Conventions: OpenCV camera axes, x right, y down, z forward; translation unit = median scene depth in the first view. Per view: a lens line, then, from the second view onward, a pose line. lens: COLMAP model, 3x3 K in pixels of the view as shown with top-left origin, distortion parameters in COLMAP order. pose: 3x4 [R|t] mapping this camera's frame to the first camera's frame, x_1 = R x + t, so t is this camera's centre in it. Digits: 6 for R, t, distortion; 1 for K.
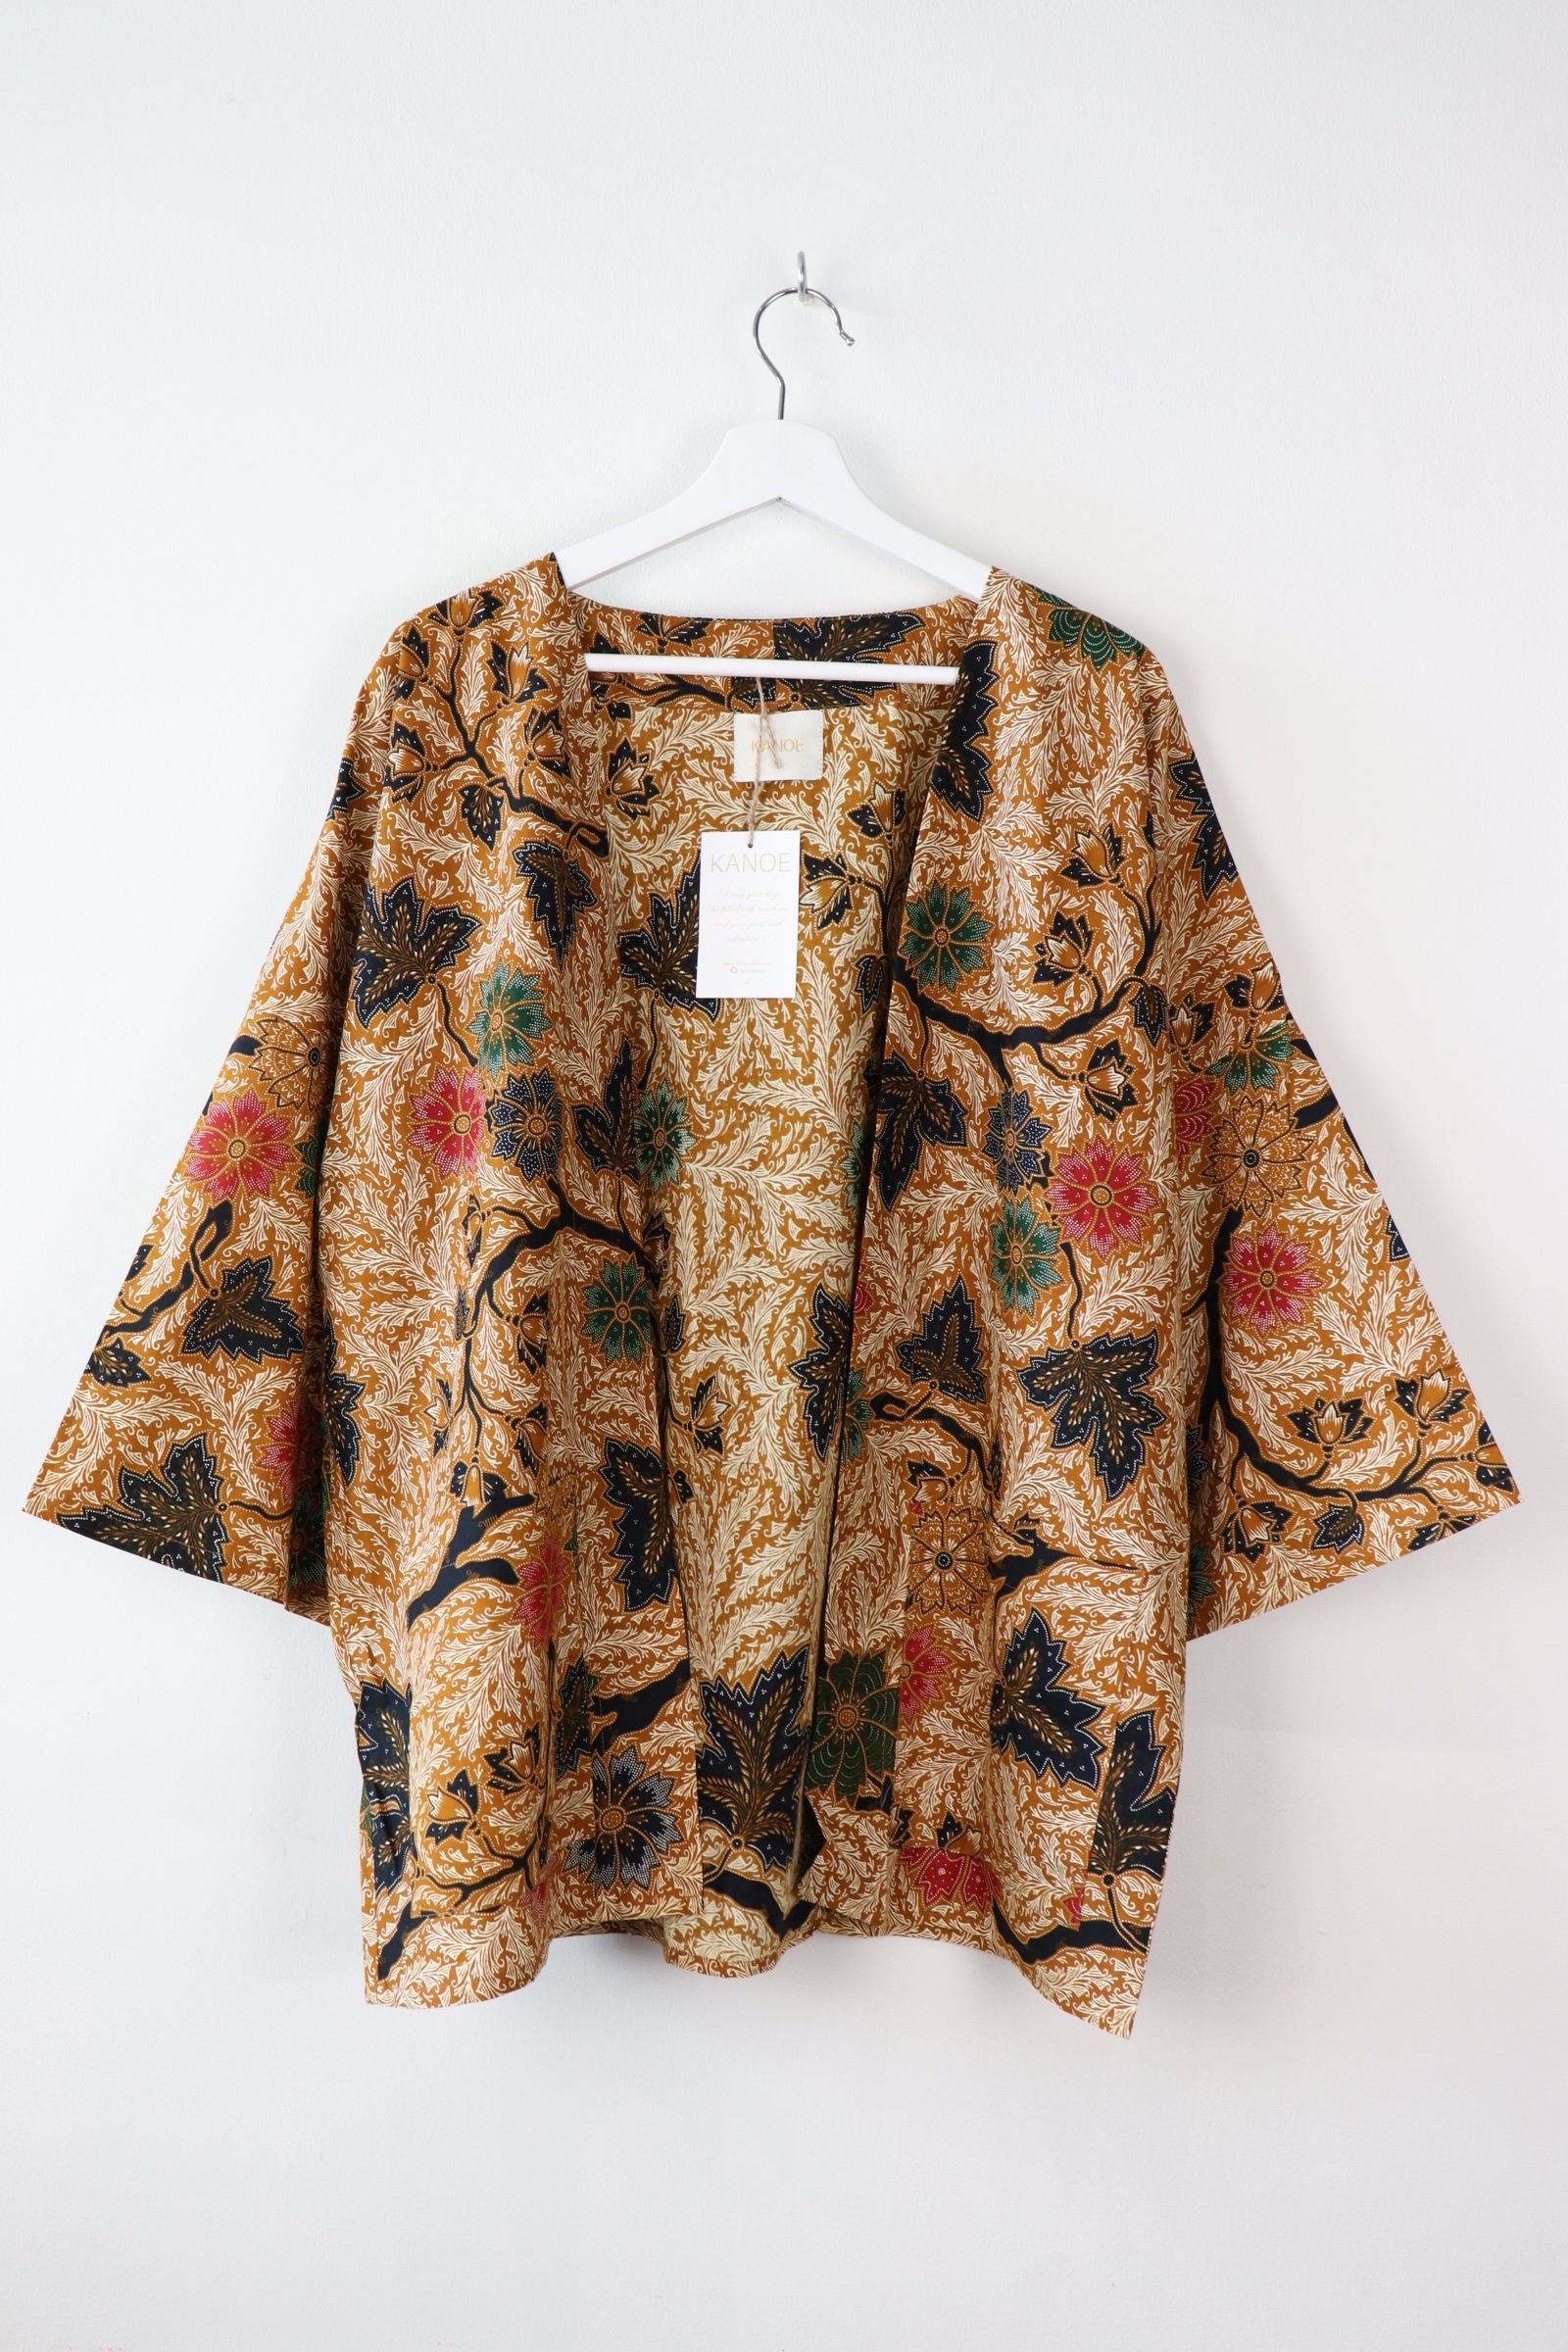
lens RADIAL K [[2458.2, 0, 778.5], [0, 2458.2, 1147.2], [0, 0, 1]] dist [-0.104698, 0.212486]
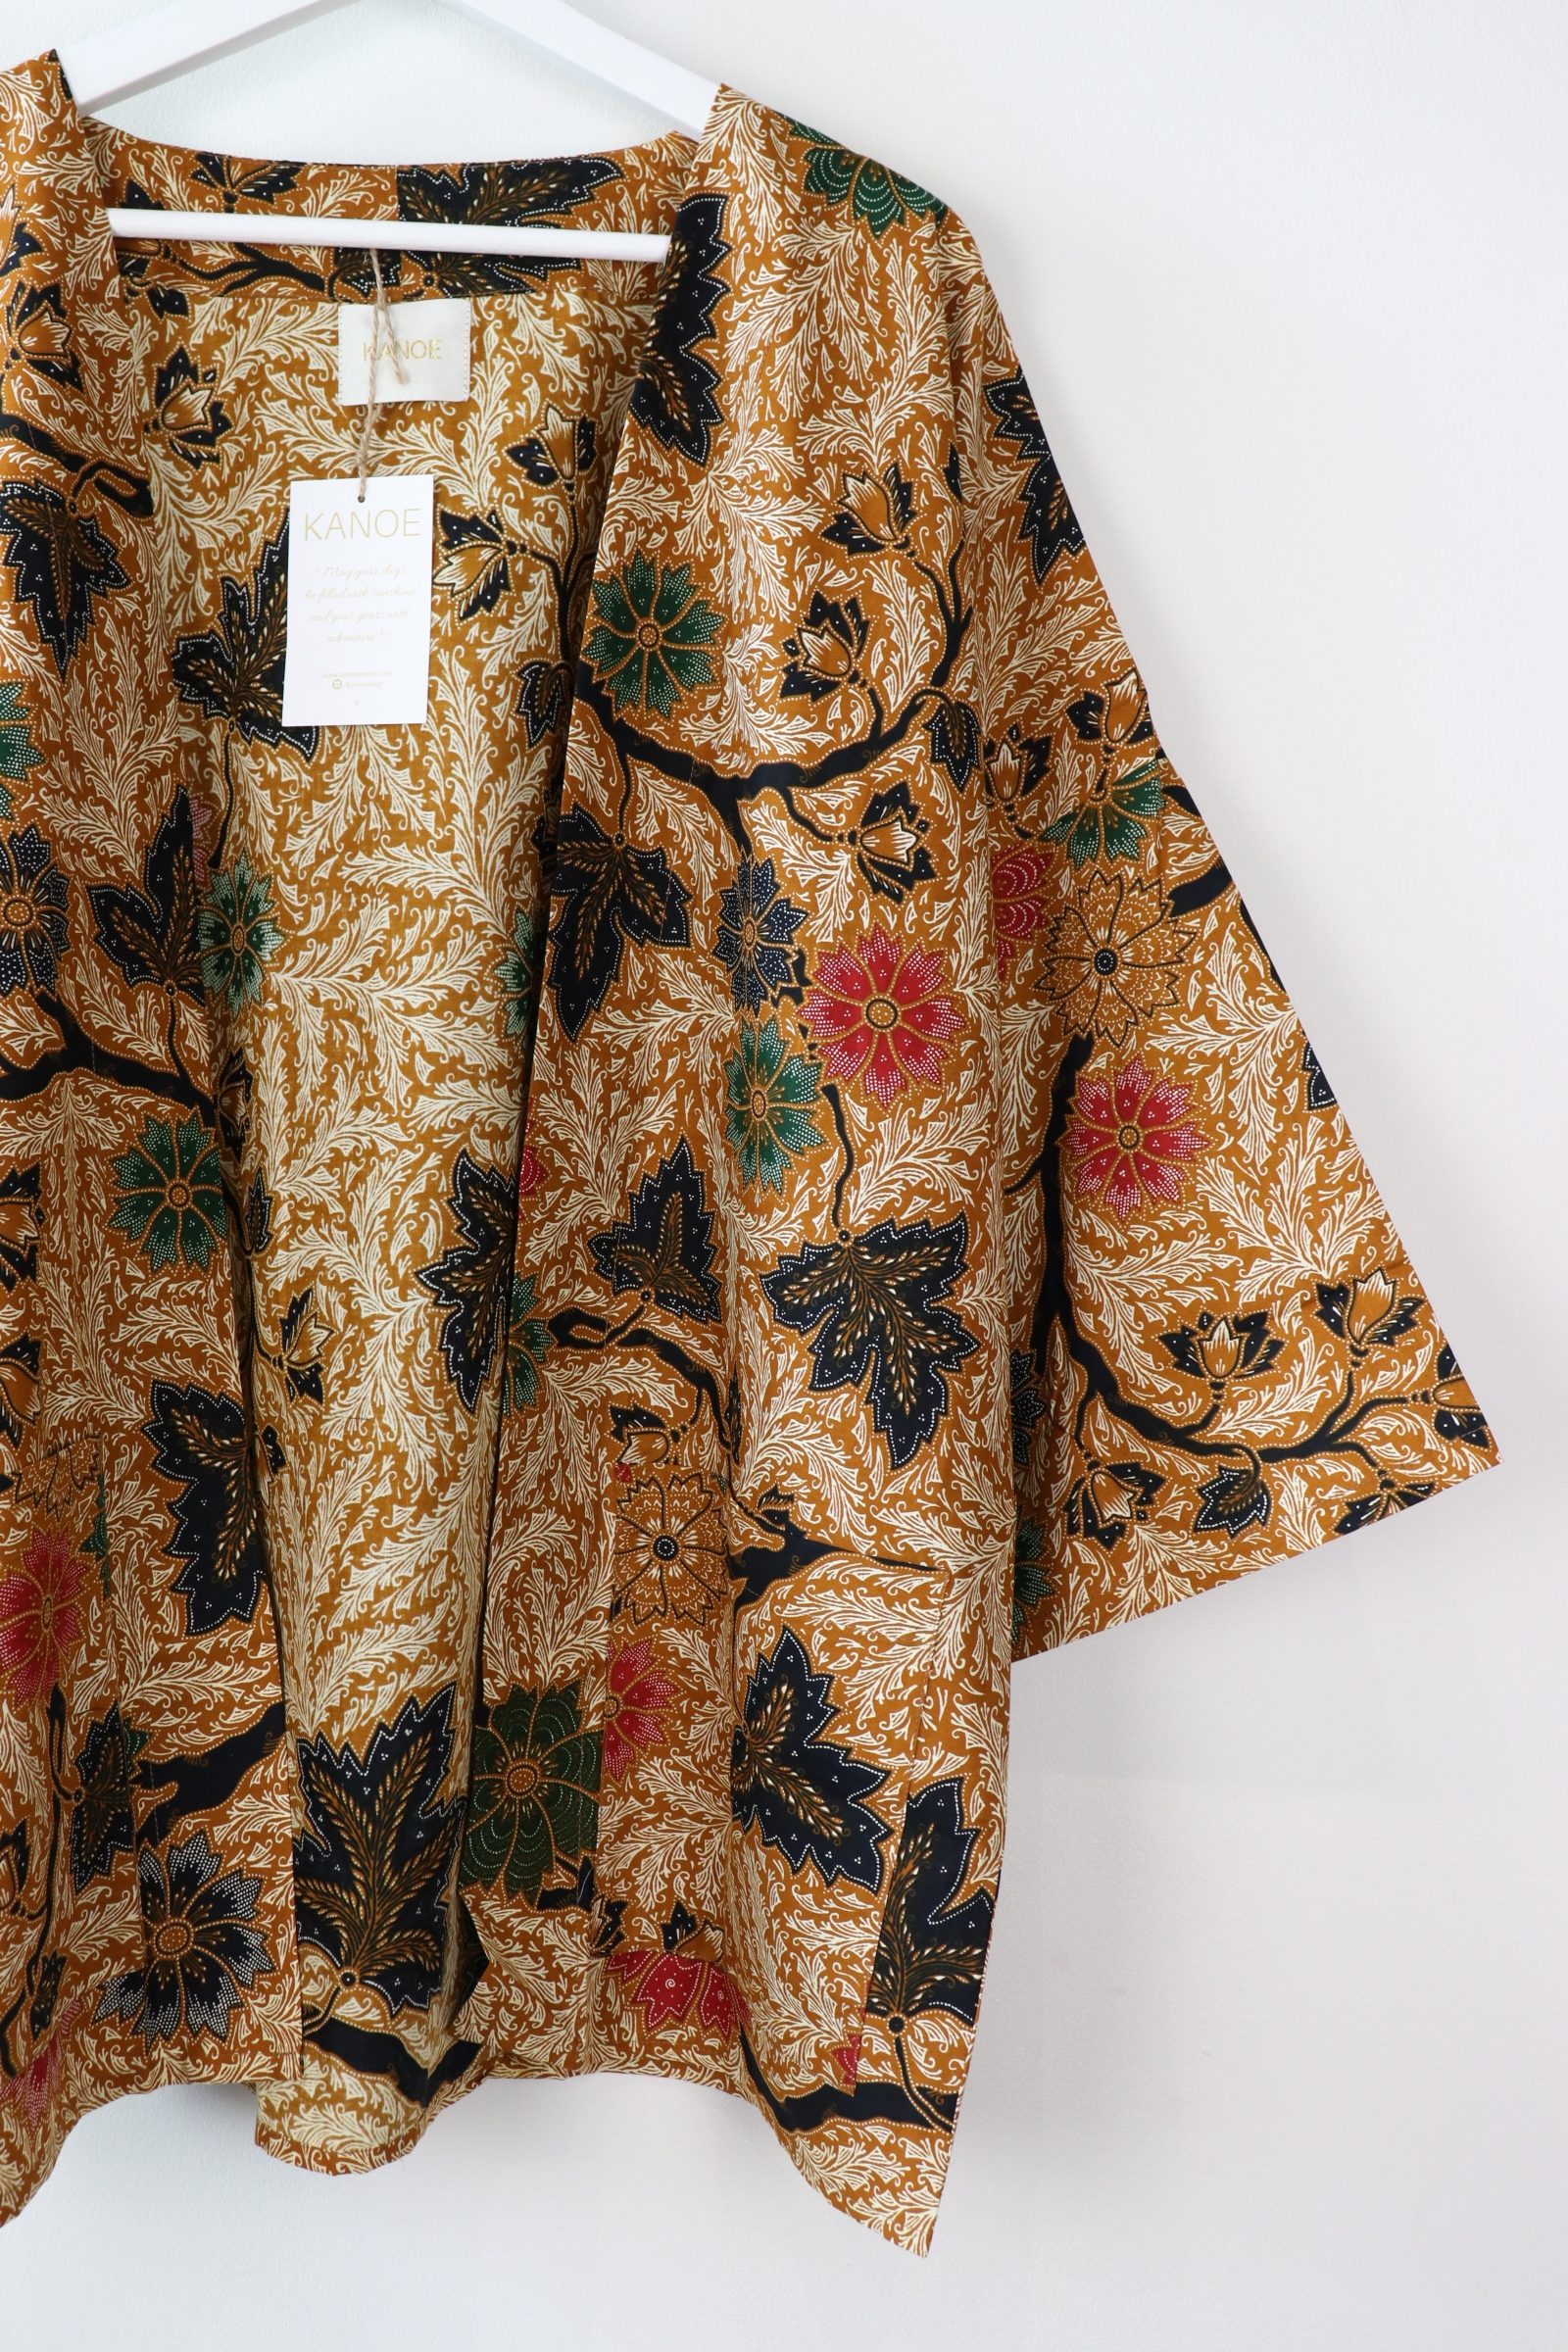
lens RADIAL K [[2603.9, 0, 736.6], [0, 2603.9, 1136.6], [0, 0, 1]] dist [-0.142605, 0.313017]
pose [[0.998895, -0.008753, 0.046167, 0.057527], [0.006589, 0.998883, 0.046800, 0.019163], [-0.046526, -0.046444, 0.997837, 0.286504]]
